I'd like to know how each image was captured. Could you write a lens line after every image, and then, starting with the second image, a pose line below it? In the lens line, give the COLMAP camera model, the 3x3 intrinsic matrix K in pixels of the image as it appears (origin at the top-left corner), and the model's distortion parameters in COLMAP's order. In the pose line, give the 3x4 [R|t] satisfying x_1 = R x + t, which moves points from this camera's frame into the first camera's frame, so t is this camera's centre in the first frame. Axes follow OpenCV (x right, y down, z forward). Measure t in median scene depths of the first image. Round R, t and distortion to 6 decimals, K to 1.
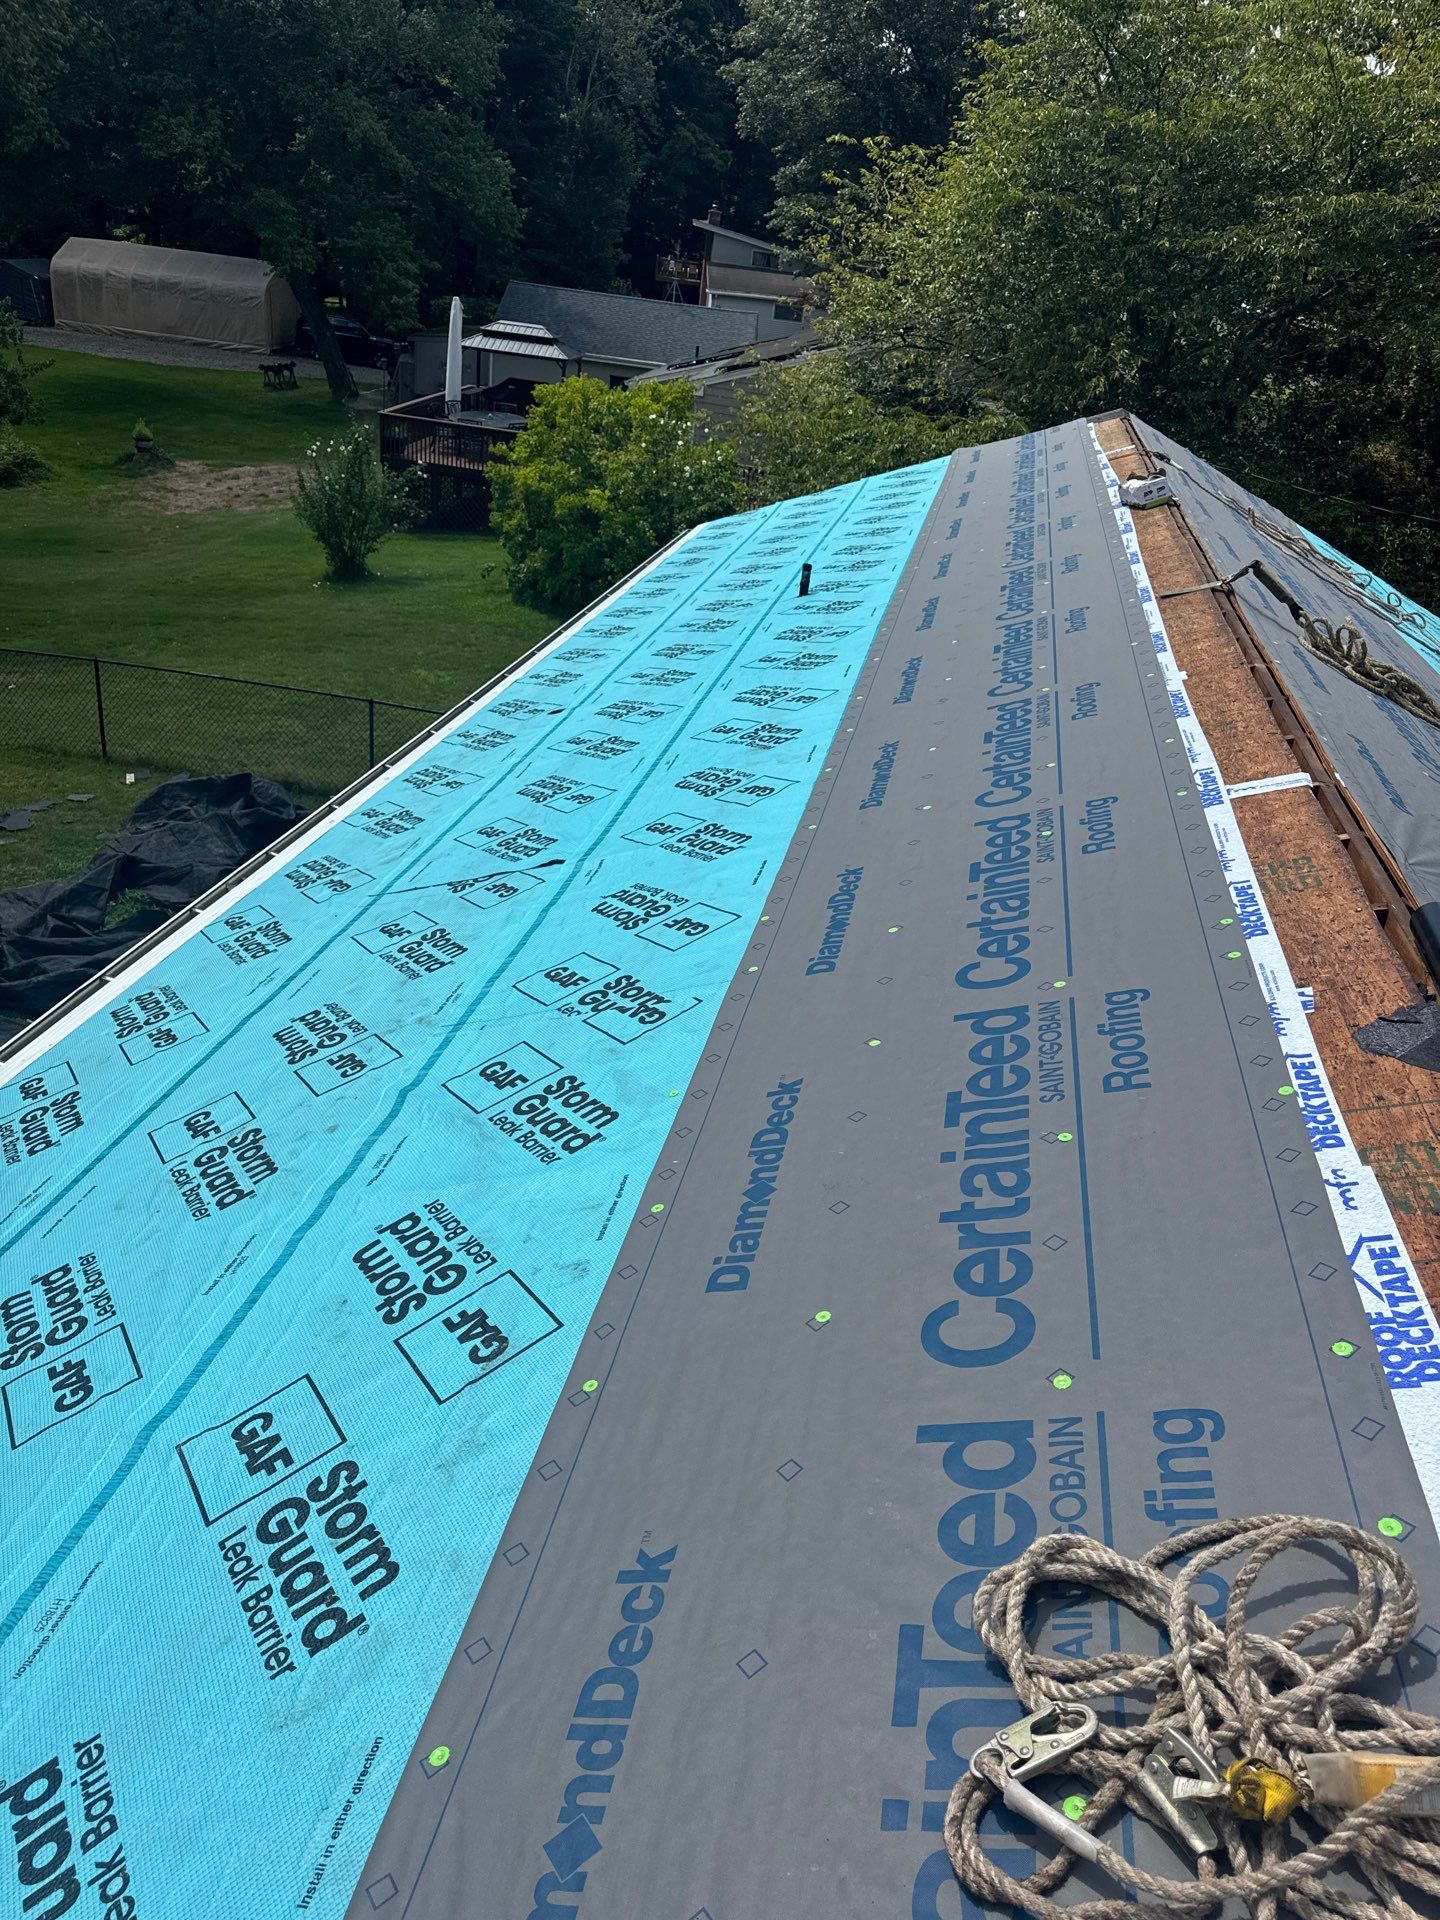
lens RADIAL K [[1324.1, 0, 720.0], [0, 1324.1, 960.0], [0, 0, 1]] dist [0.025398, -0.021530]
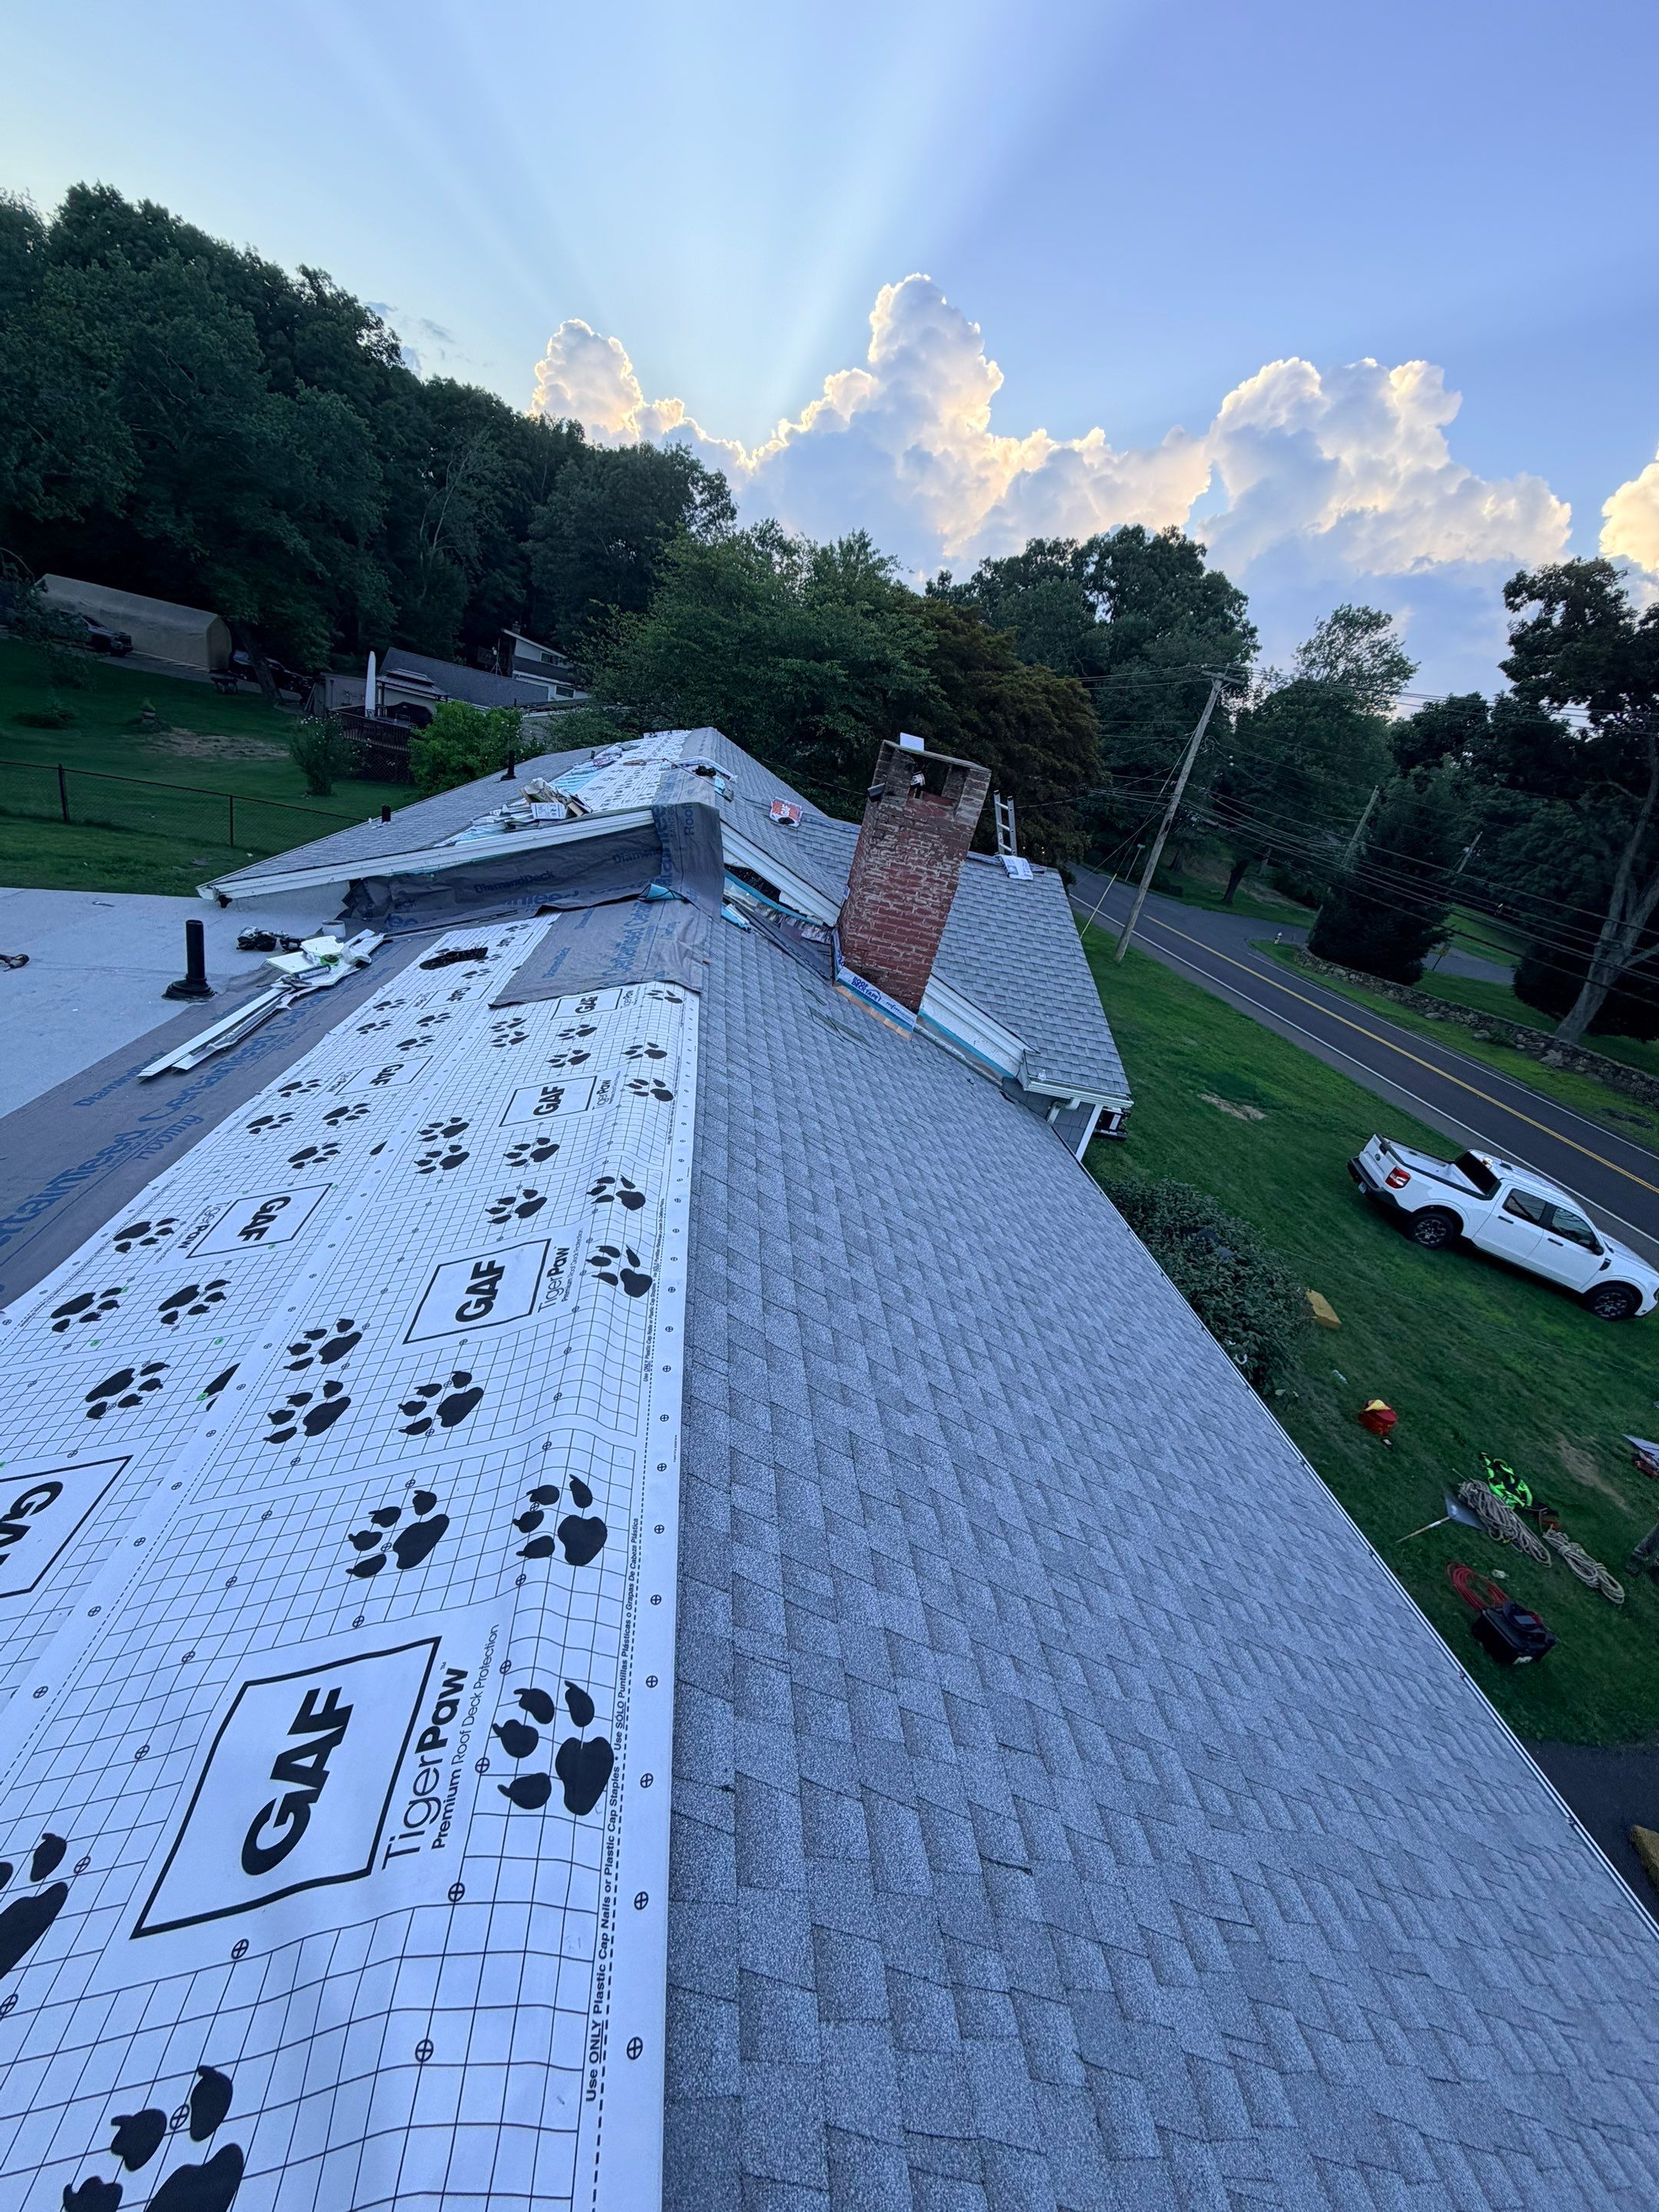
lens RADIAL K [[873.3, 0, 838.1], [0, 873.3, 1104.4], [0, 0, 1]] dist [-0.001040, -0.000402]
pose [[0.940140, -0.027722, 0.339659, -0.025528], [0.038457, 0.998950, -0.024916, 0.135799], [-0.338611, 0.036487, 0.940219, -0.240422]]
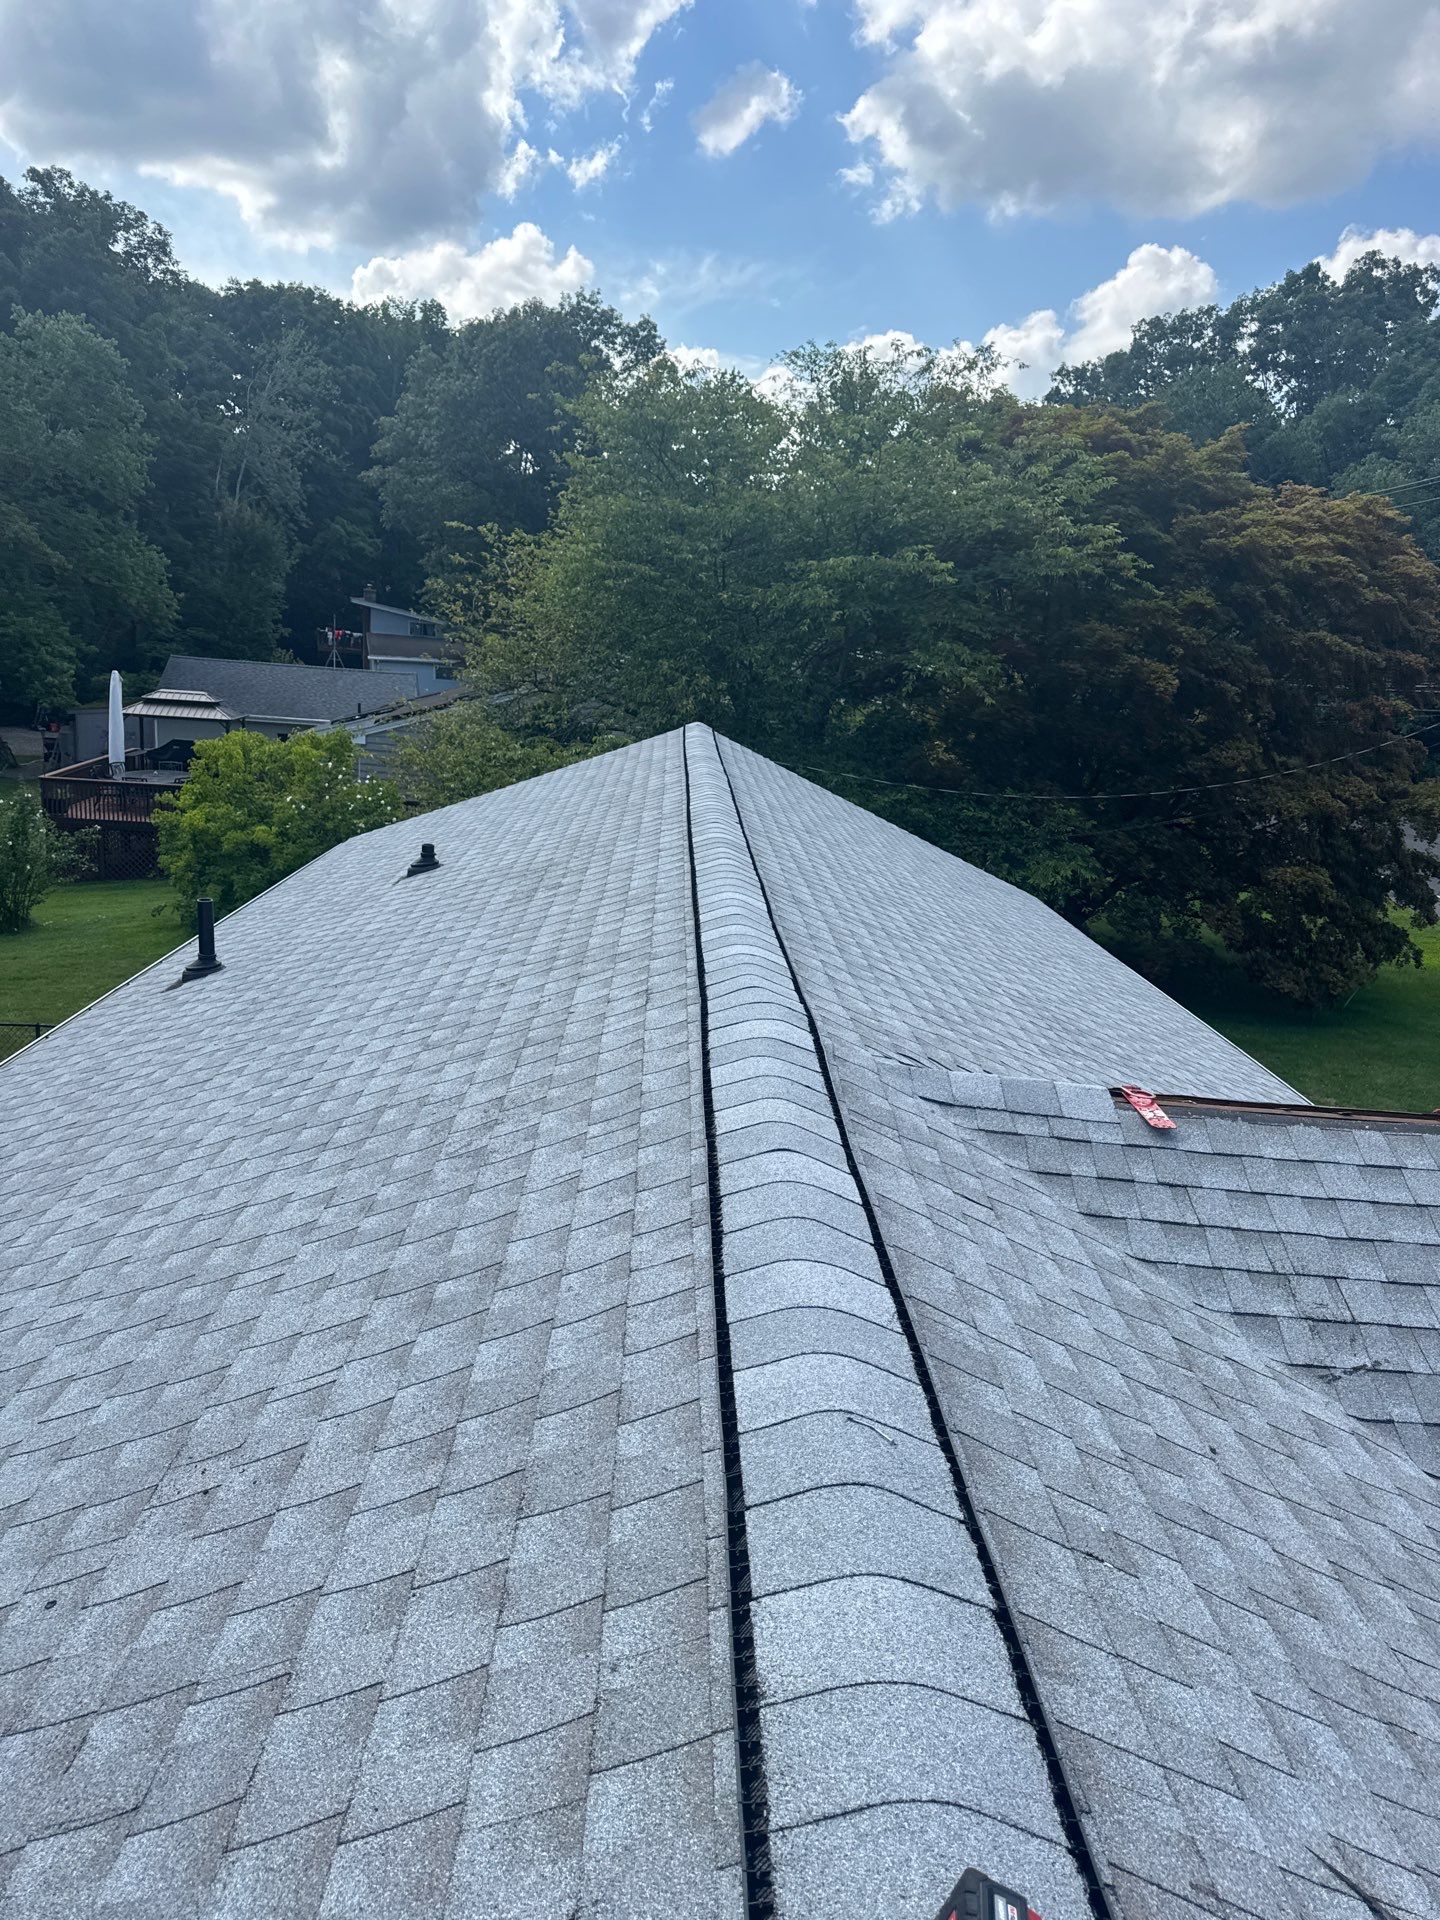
lens RADIAL K [[1327.7, 0, 733.5], [0, 1327.7, 971.6], [0, 0, 1]] dist [0.044045, -0.068457]
pose [[0.968778, -0.102451, 0.225772, 0.012021], [0.151047, 0.966011, -0.209779, 0.025558], [-0.196606, 0.237332, 0.951325, -0.042946]]
